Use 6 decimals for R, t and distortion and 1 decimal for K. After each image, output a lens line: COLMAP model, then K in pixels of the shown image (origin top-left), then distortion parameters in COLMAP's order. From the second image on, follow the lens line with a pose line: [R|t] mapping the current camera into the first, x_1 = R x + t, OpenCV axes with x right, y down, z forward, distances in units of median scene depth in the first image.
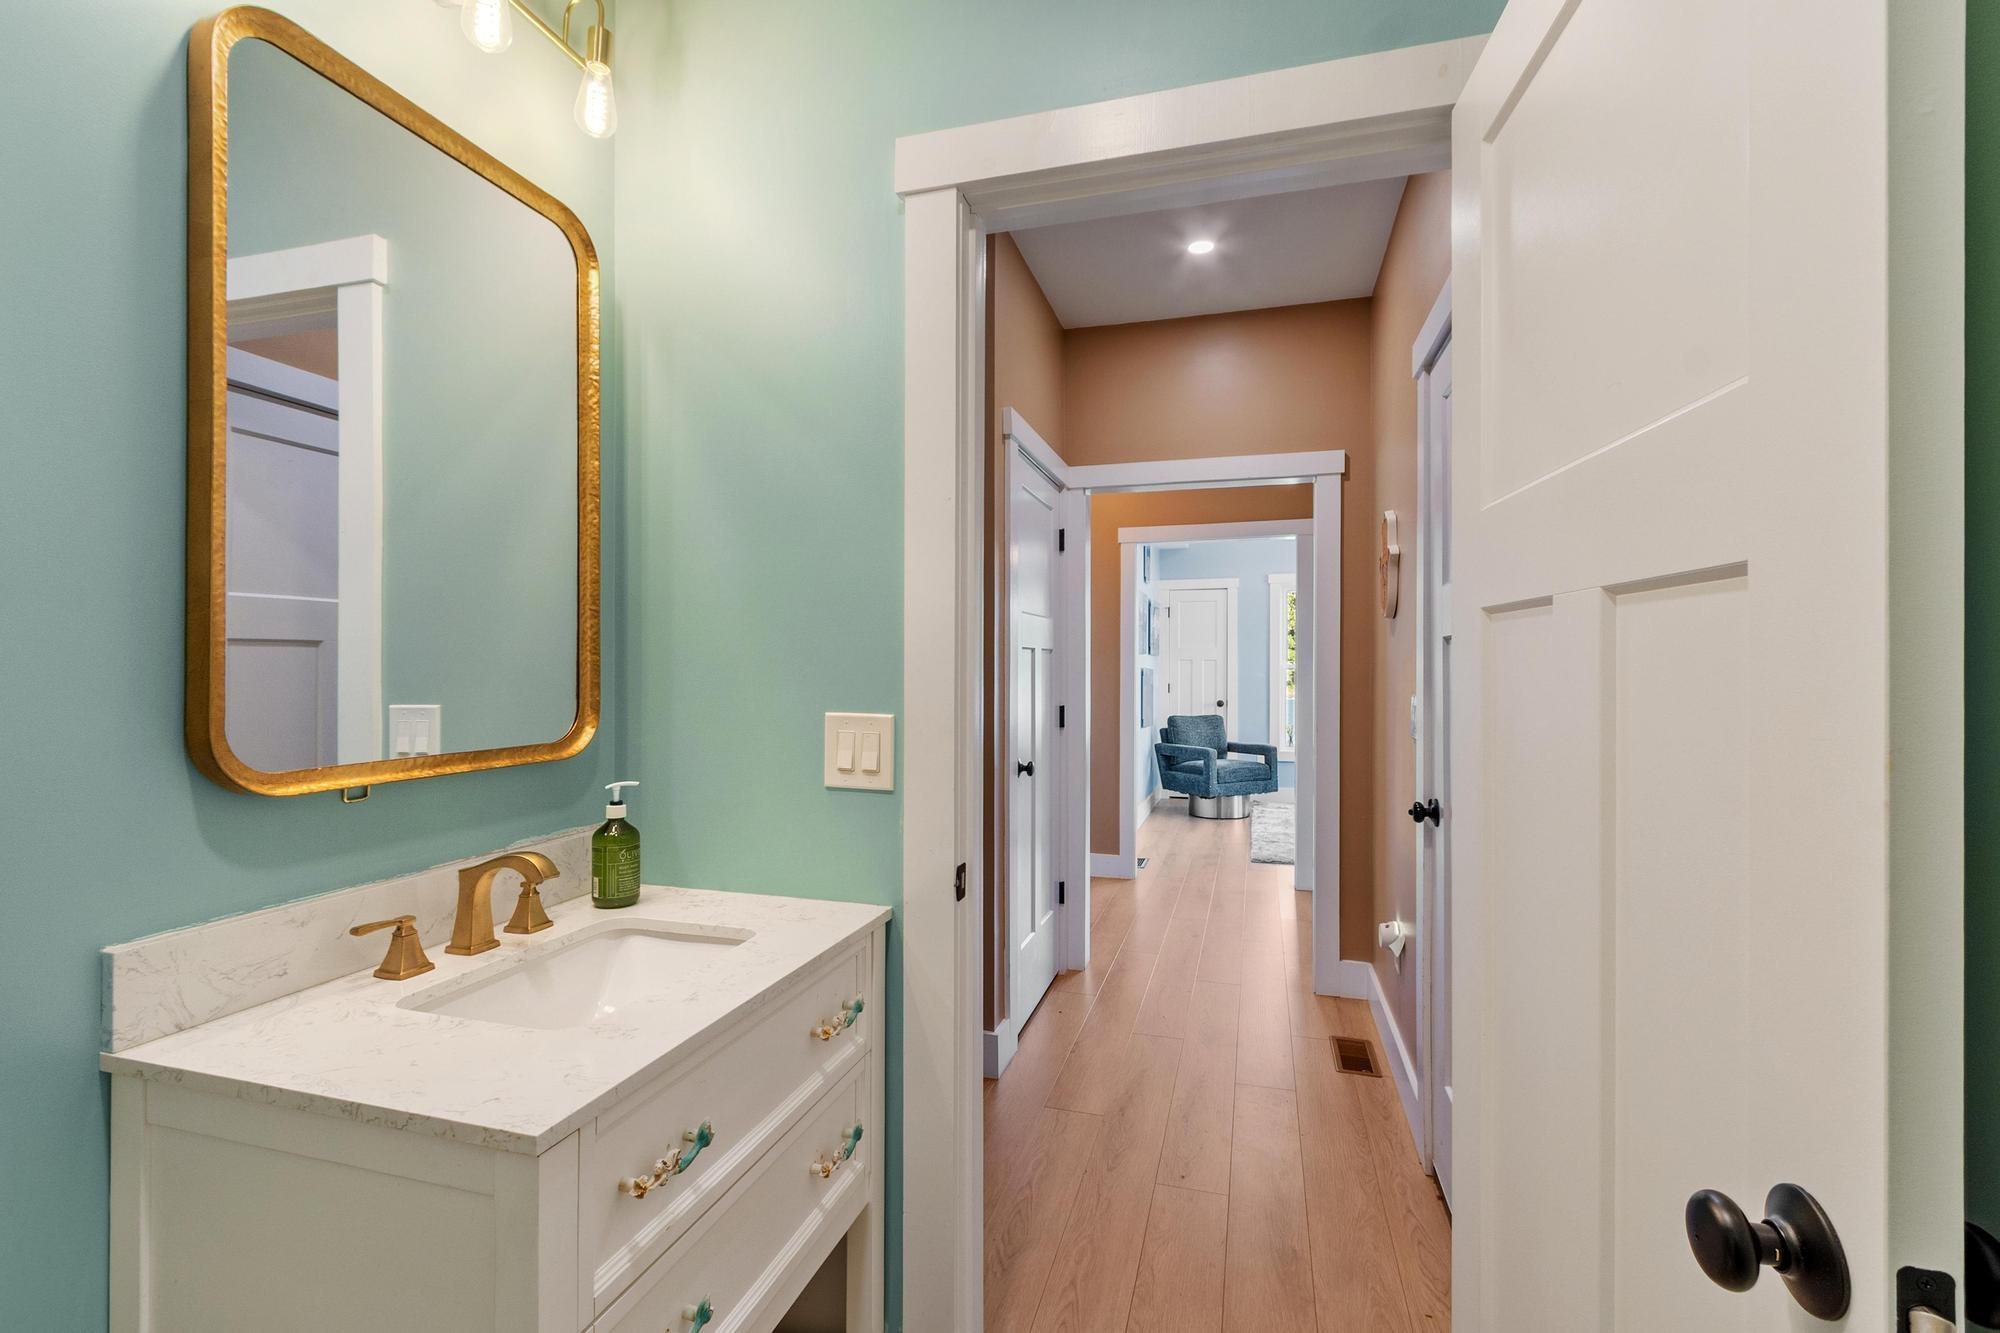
lens RADIAL K [[892.7, 0, 996.6], [0, 892.7, 663.8], [0, 0, 1]] dist [0.003013, -0.000375]
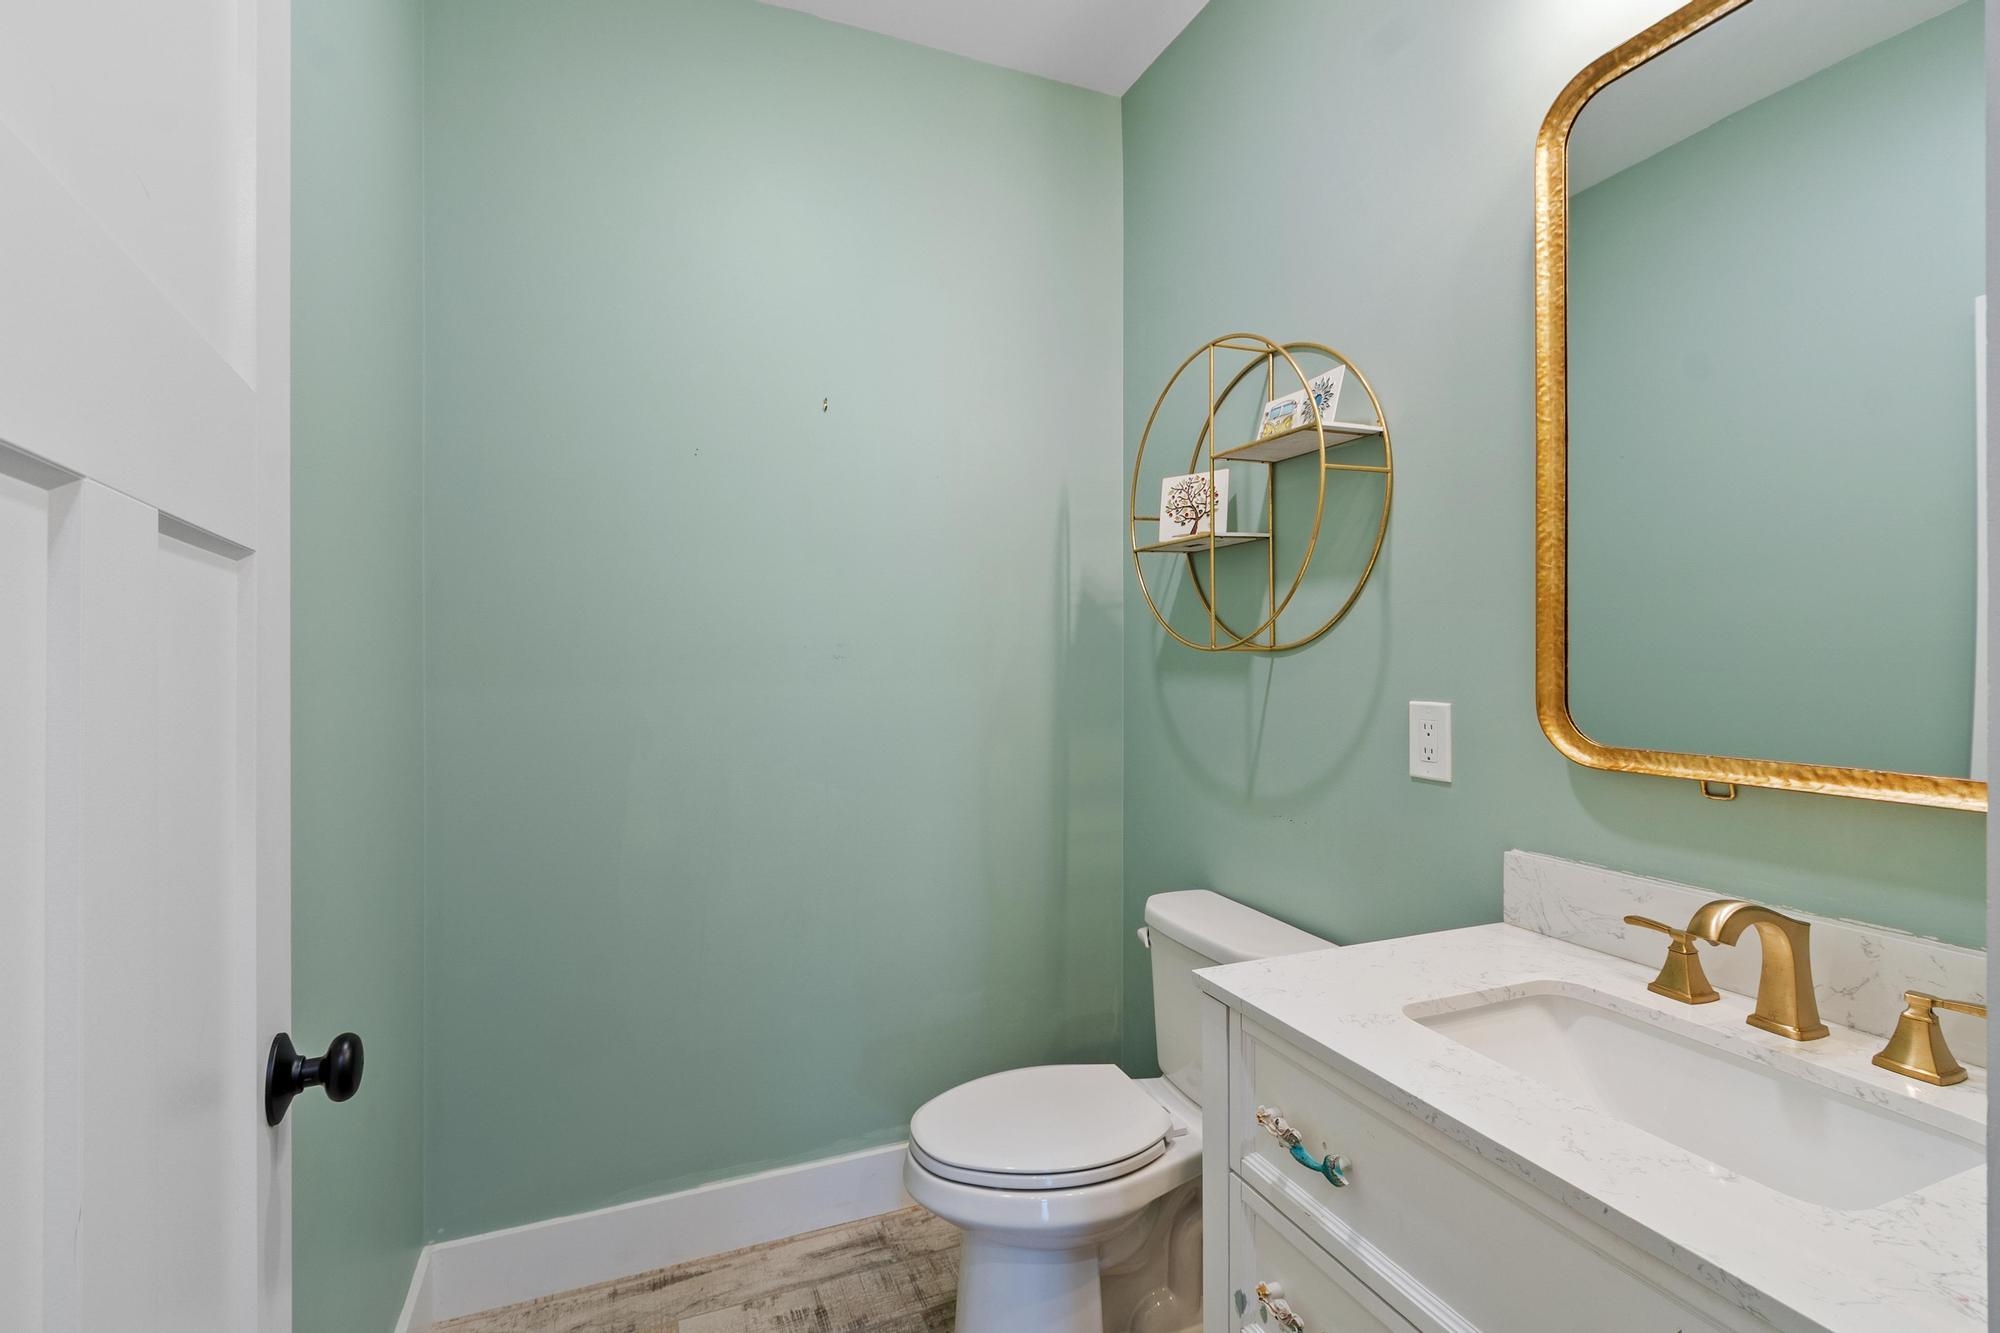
lens RADIAL K [[892.7, 0, 995.4], [0, 892.7, 659.2], [0, 0, 1]] dist [0.003013, -0.000375]
pose [[-0.774893, 0.002142, -0.632089, 0.472320], [0.000976, 0.999997, 0.002192, 0.010318], [0.632092, 0.001082, -0.774893, 1.385928]]
